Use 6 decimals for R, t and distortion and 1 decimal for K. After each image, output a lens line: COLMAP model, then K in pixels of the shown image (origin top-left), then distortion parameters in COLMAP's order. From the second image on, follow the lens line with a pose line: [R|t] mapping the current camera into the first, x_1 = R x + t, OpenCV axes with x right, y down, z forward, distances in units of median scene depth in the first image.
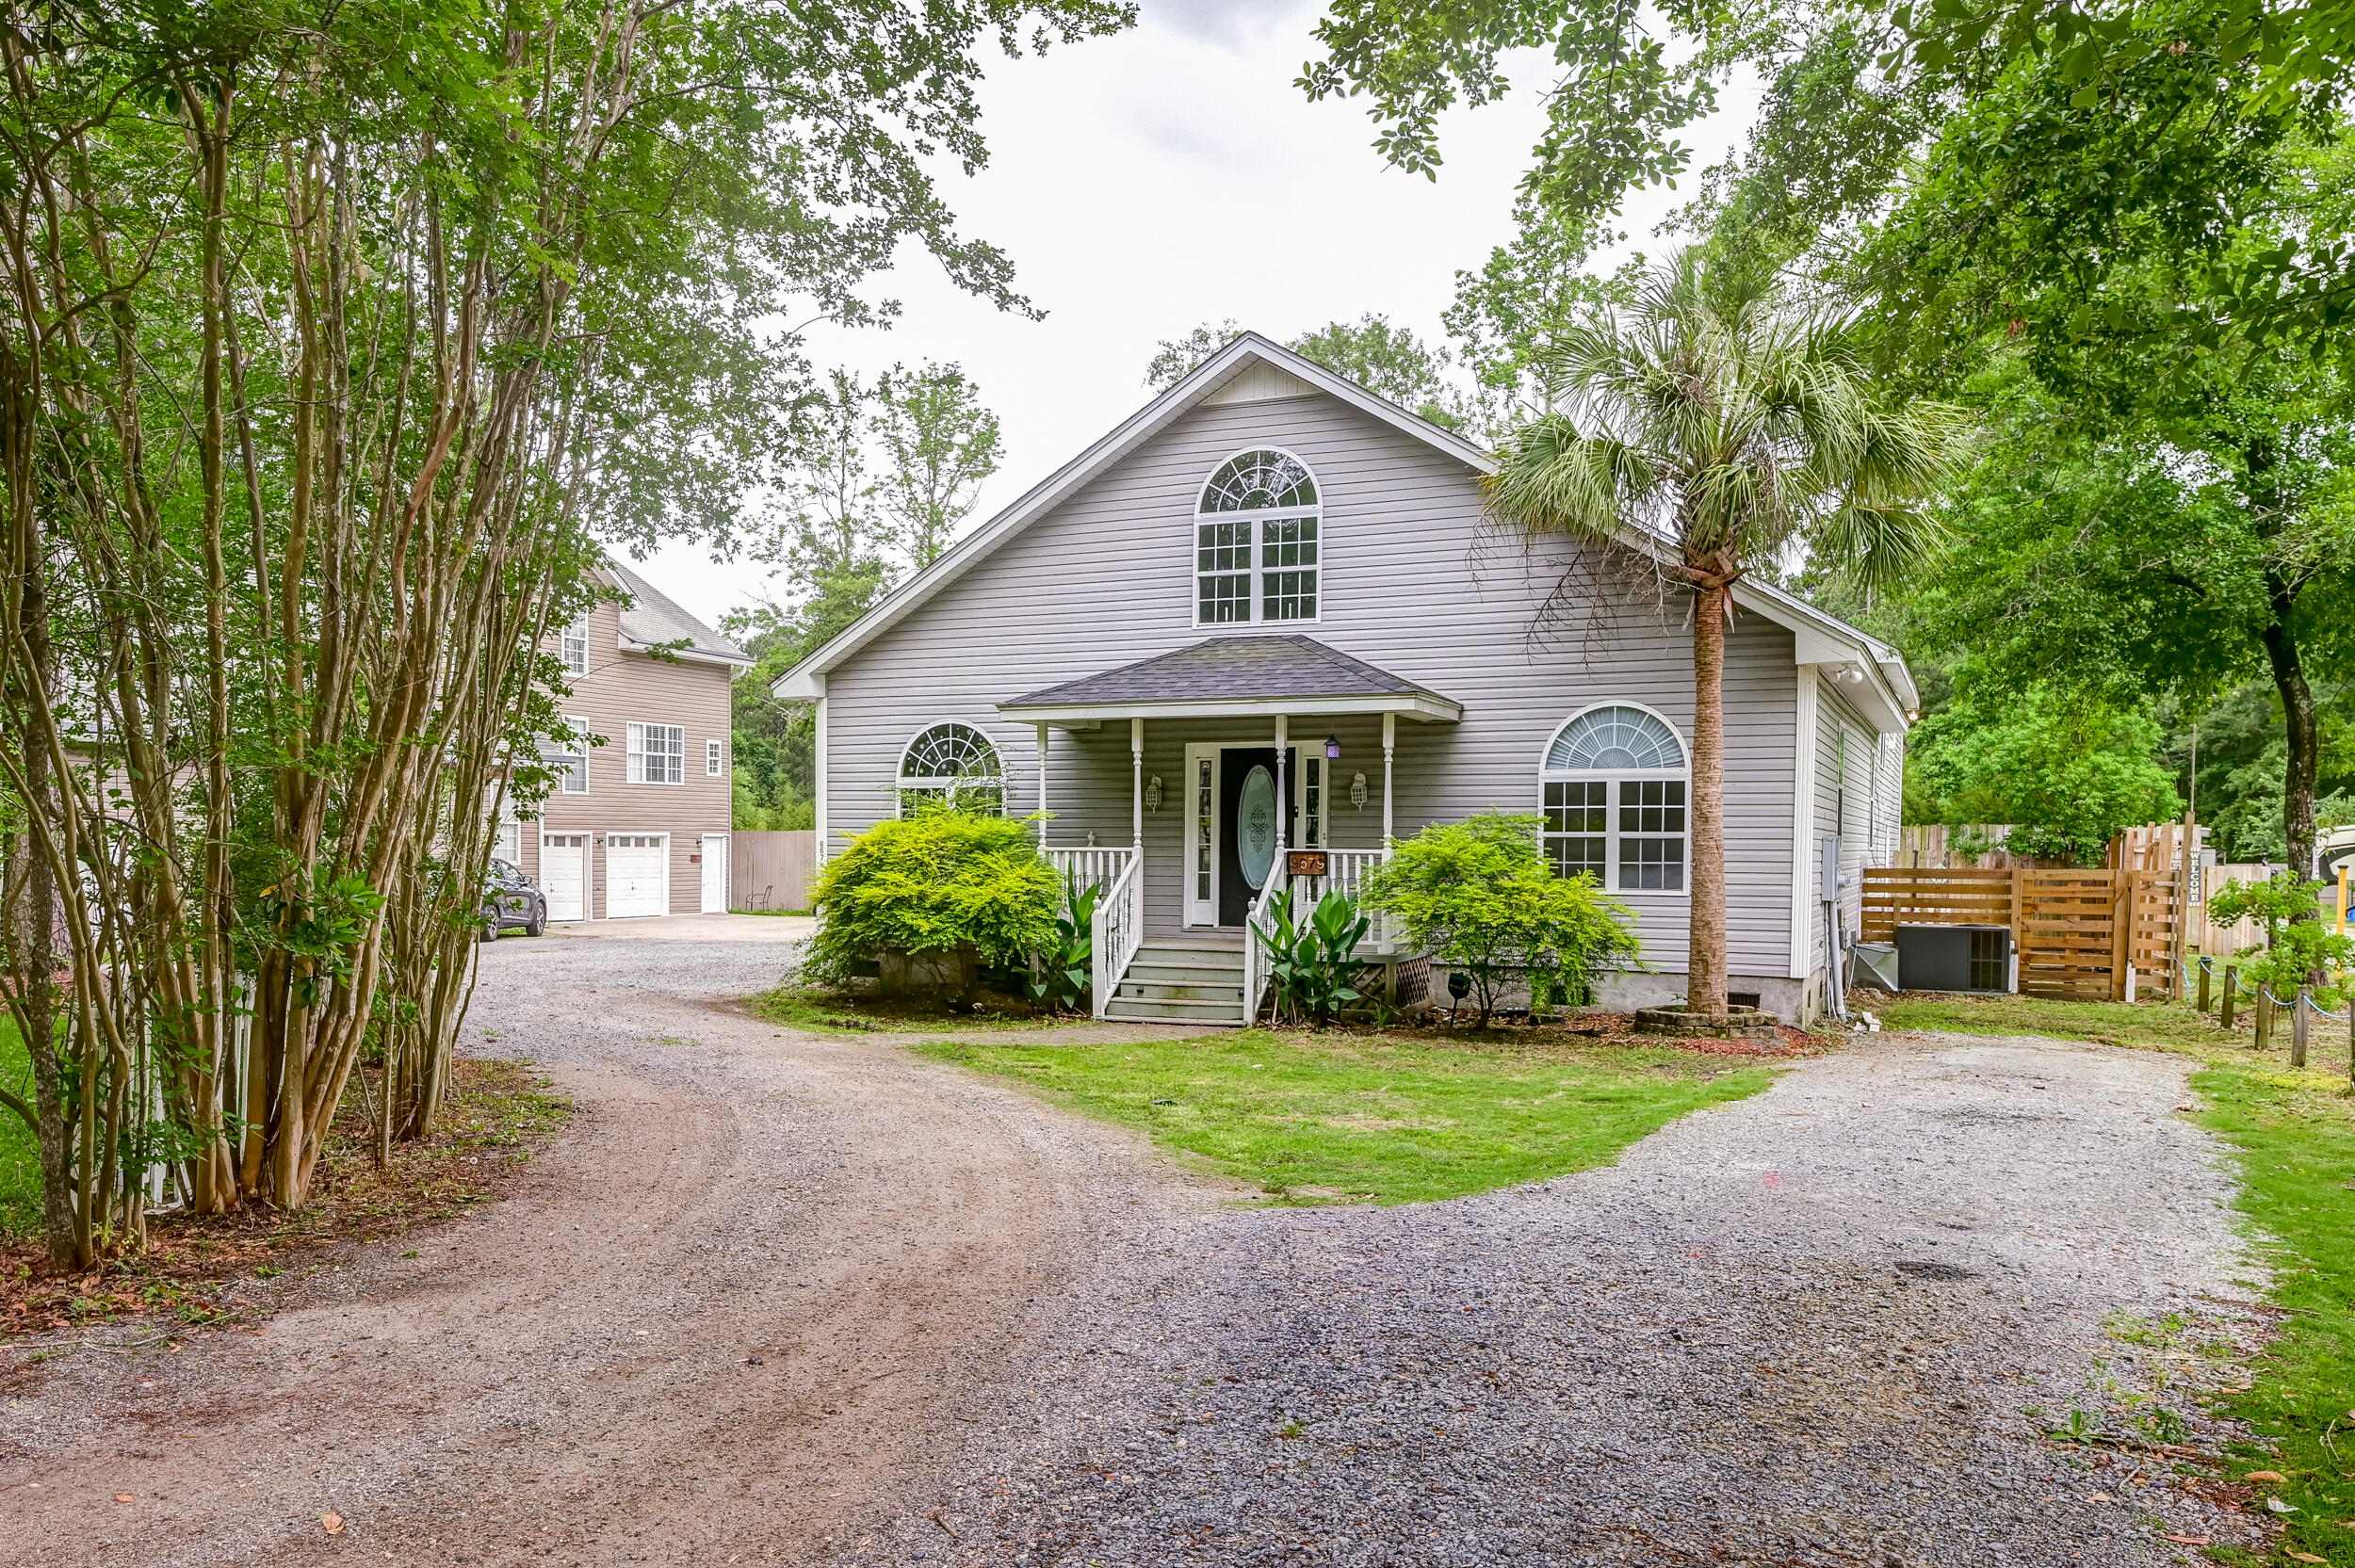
lens RADIAL K [[2002.0, 0, 1177.5], [0, 2002.0, 784.0], [0, 0, 1]] dist [0.232399, 0.001865]
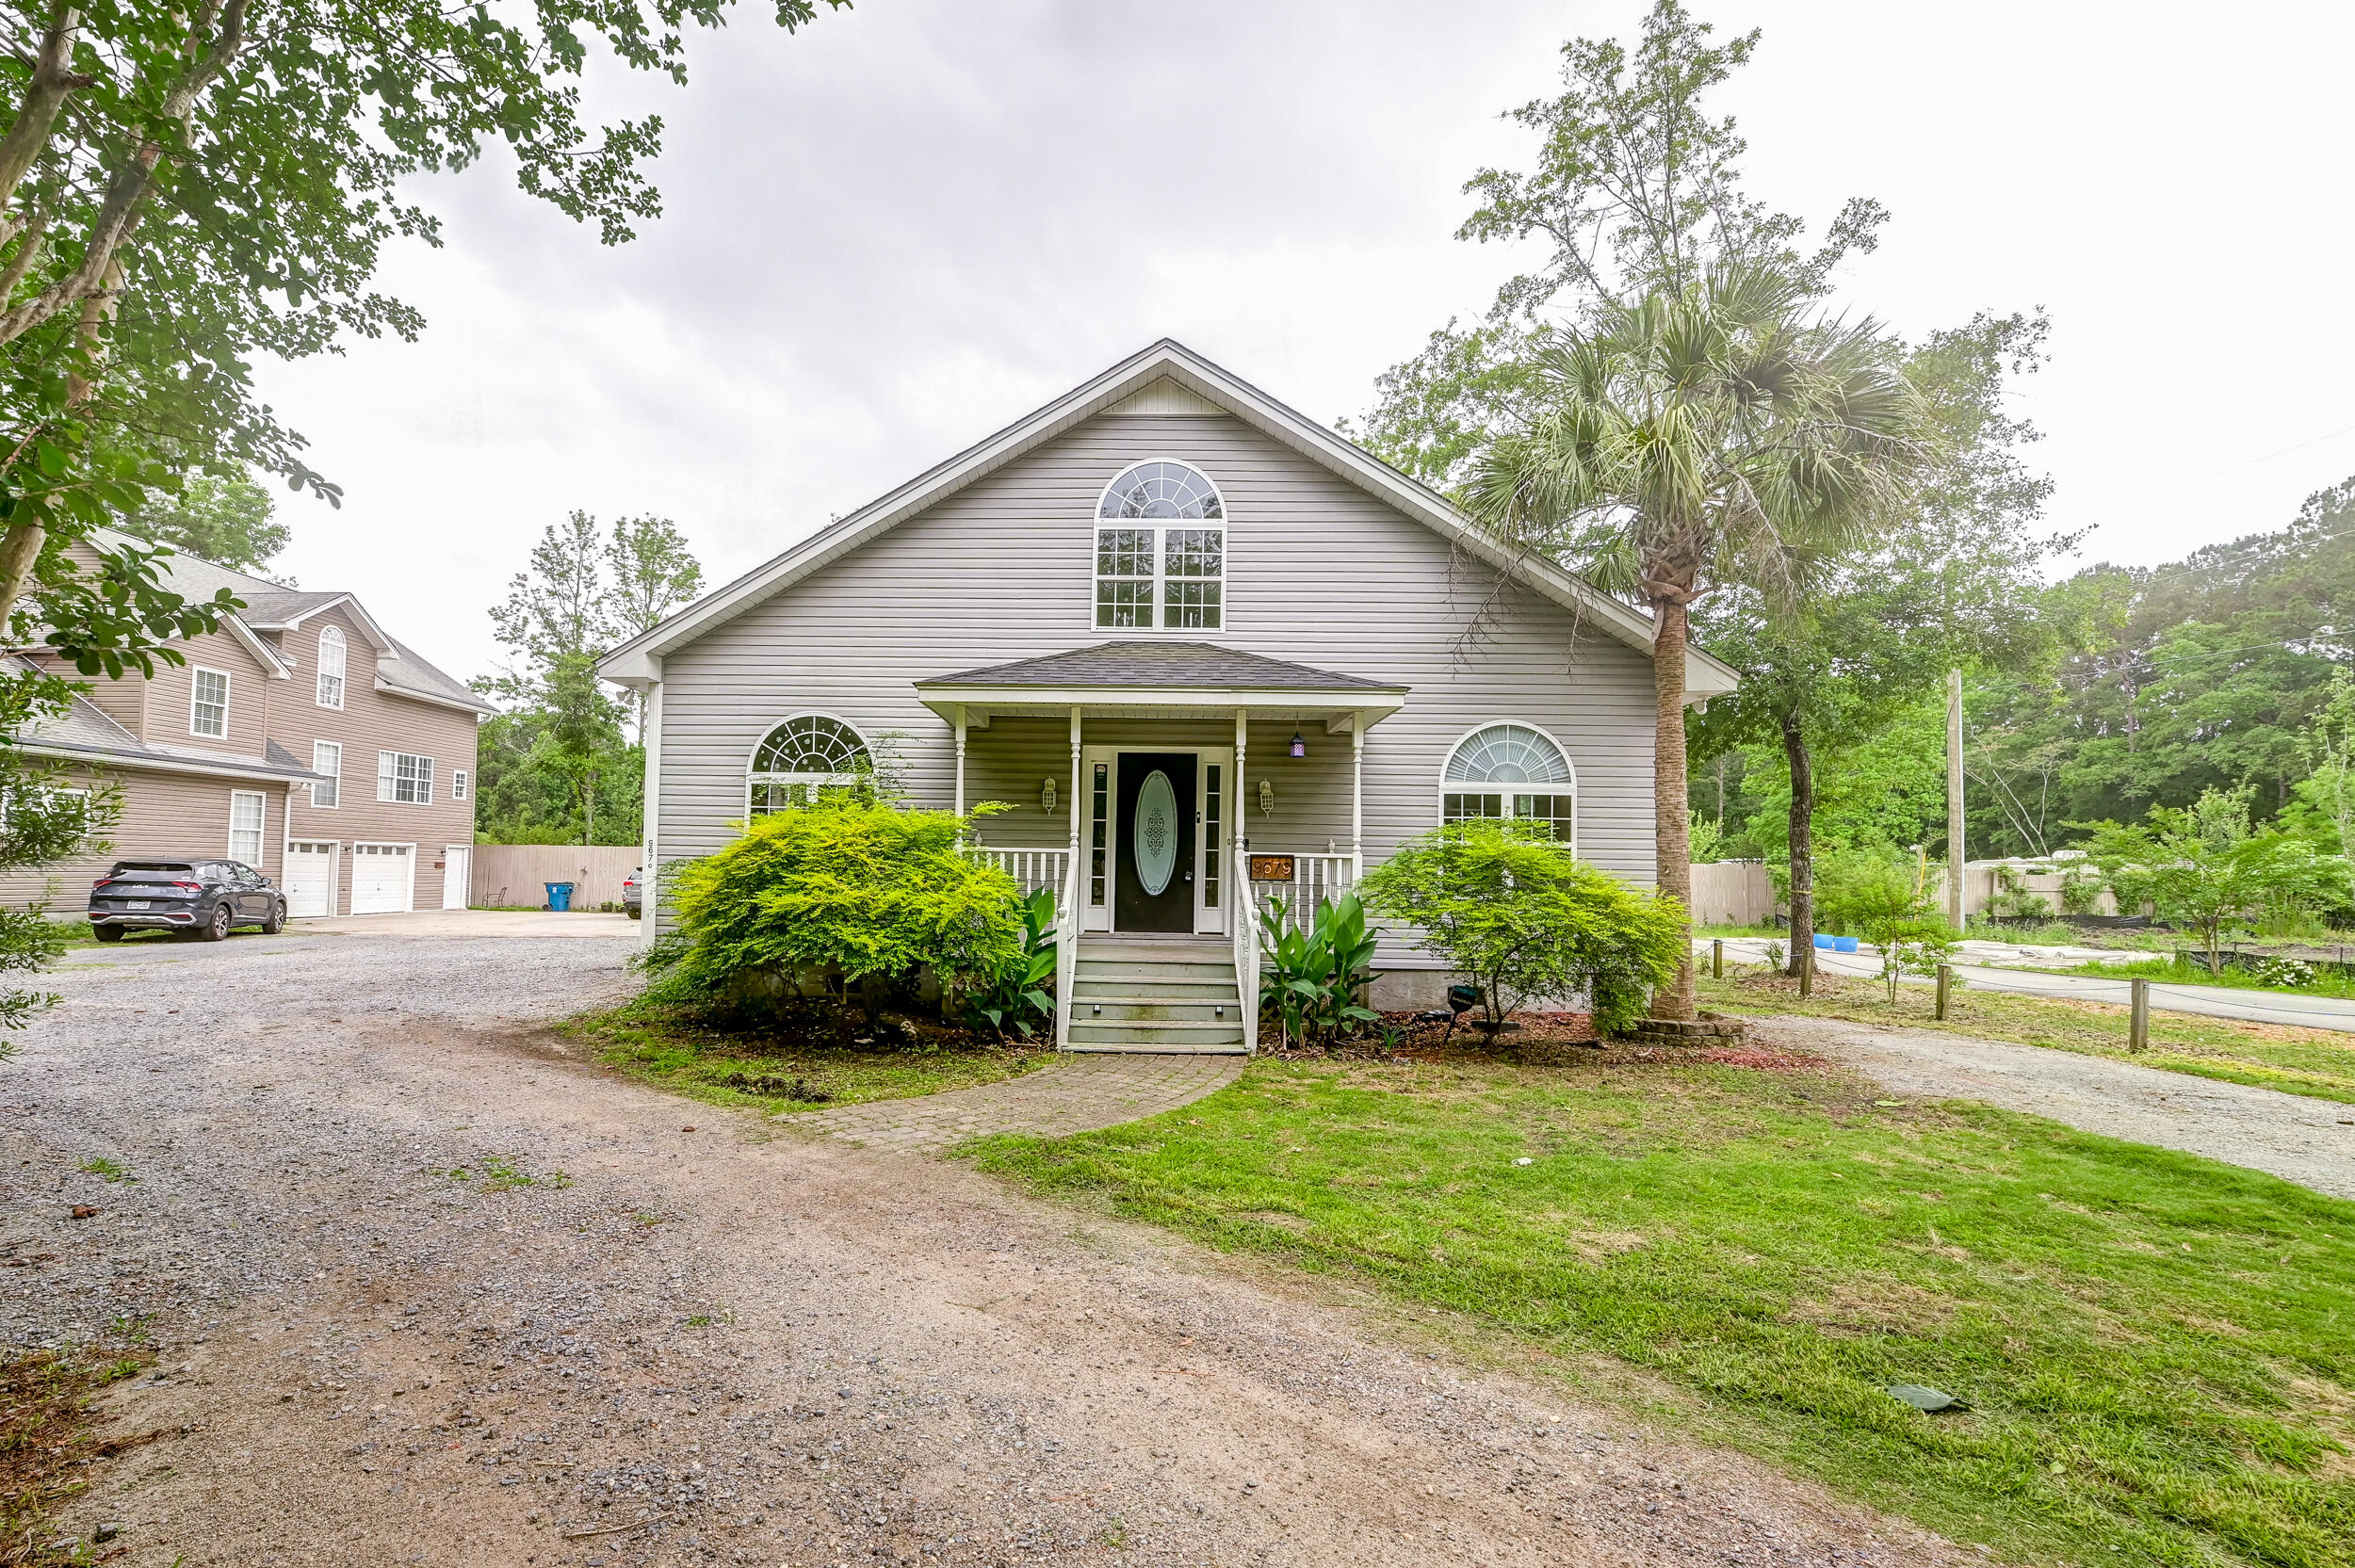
lens RADIAL K [[1051.0, 0, 1173.3], [0, 1051.0, 797.0], [0, 0, 1]] dist [0.023897, -0.000401]
pose [[0.926695, 0.035459, 0.374139, -0.146882], [-0.022164, 0.998963, -0.039778, 0.024412], [-0.375161, 0.028570, 0.926519, 0.505990]]
